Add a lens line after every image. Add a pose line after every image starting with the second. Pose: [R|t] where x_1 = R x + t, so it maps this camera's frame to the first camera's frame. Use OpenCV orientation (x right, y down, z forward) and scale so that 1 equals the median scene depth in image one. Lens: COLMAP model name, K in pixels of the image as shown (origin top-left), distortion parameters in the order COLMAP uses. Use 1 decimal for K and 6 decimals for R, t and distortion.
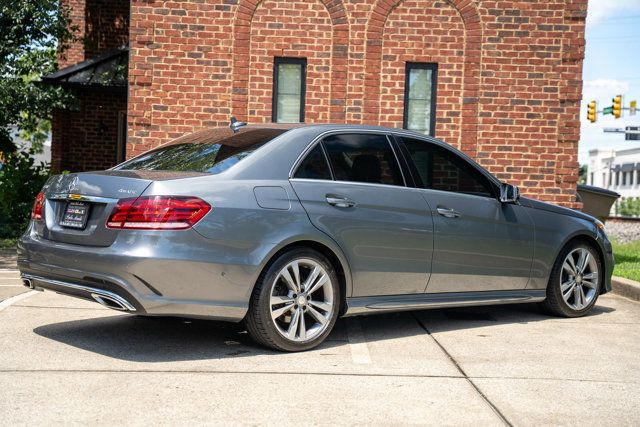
lens RADIAL K [[944.2, 0, 319.1], [0, 944.2, 214.4], [0, 0, 1]] dist [0.155726, 0.000000]
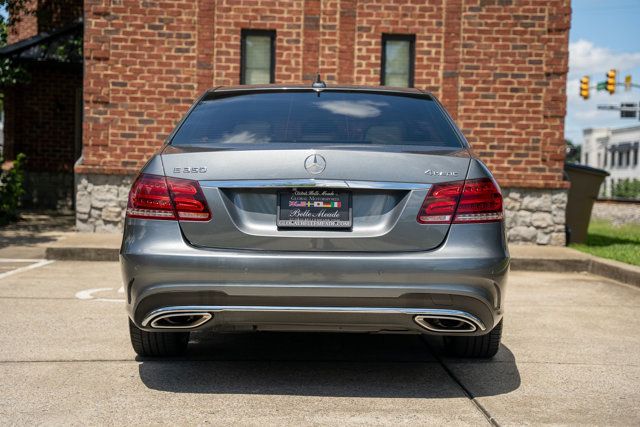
lens RADIAL K [[1008.0, 0, 318.3], [0, 1008.0, 211.8], [0, 0, 1]] dist [0.196017, 0.000000]
pose [[0.999731, -0.010191, 0.020818, 0.005979], [0.009960, 0.999888, 0.011163, 0.003767], [-0.020929, -0.010953, 0.999721, -0.003698]]
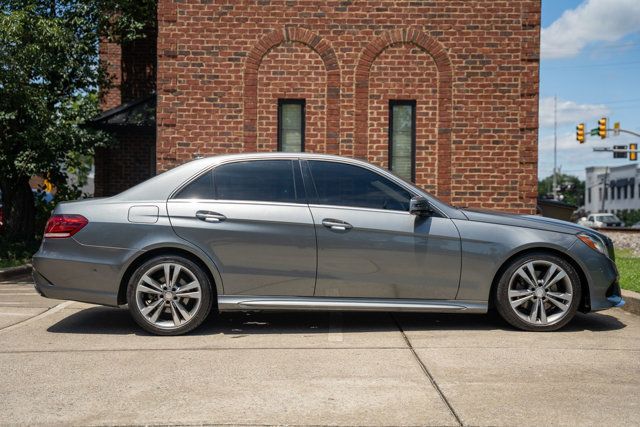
lens RADIAL K [[871.4, 0, 321.2], [0, 871.4, 216.6], [0, 0, 1]] dist [0.095628, 0.000000]
pose [[0.999412, -0.027008, -0.021113, 0.025842], [0.026589, 0.999449, -0.019857, 0.004424], [0.021637, 0.019284, 0.999580, -0.089476]]
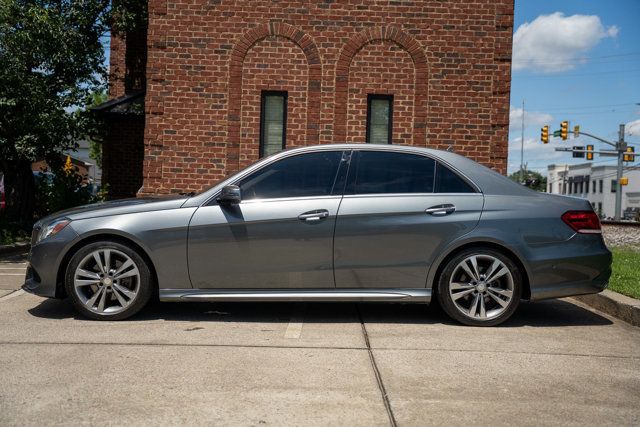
lens RADIAL K [[761.8, 0, 319.5], [0, 761.8, 212.4], [0, 0, 1]] dist [0.036213, 0.000000]
pose [[0.999843, -0.002622, -0.017546, 0.045655], [0.002506, 0.999975, -0.006661, 0.000348], [0.017563, 0.006616, 0.999824, 0.003931]]
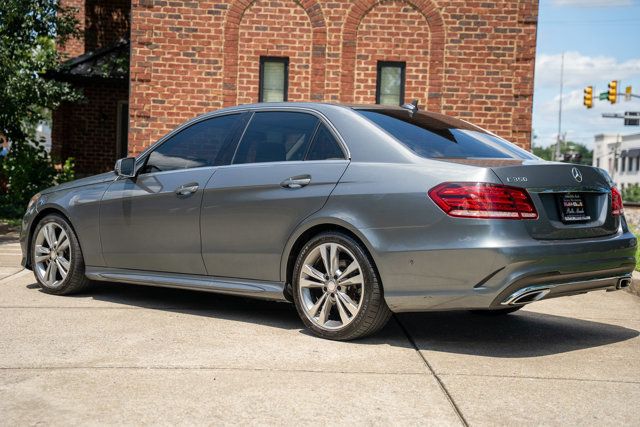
lens RADIAL K [[977.6, 0, 321.2], [0, 977.6, 215.7], [0, 0, 1]] dist [0.168082, 0.000000]
pose [[0.999995, -0.000088, 0.003032, 0.021346], [0.000045, 0.999898, 0.014292, 0.005937], [-0.003033, -0.014291, 0.999893, -0.164359]]
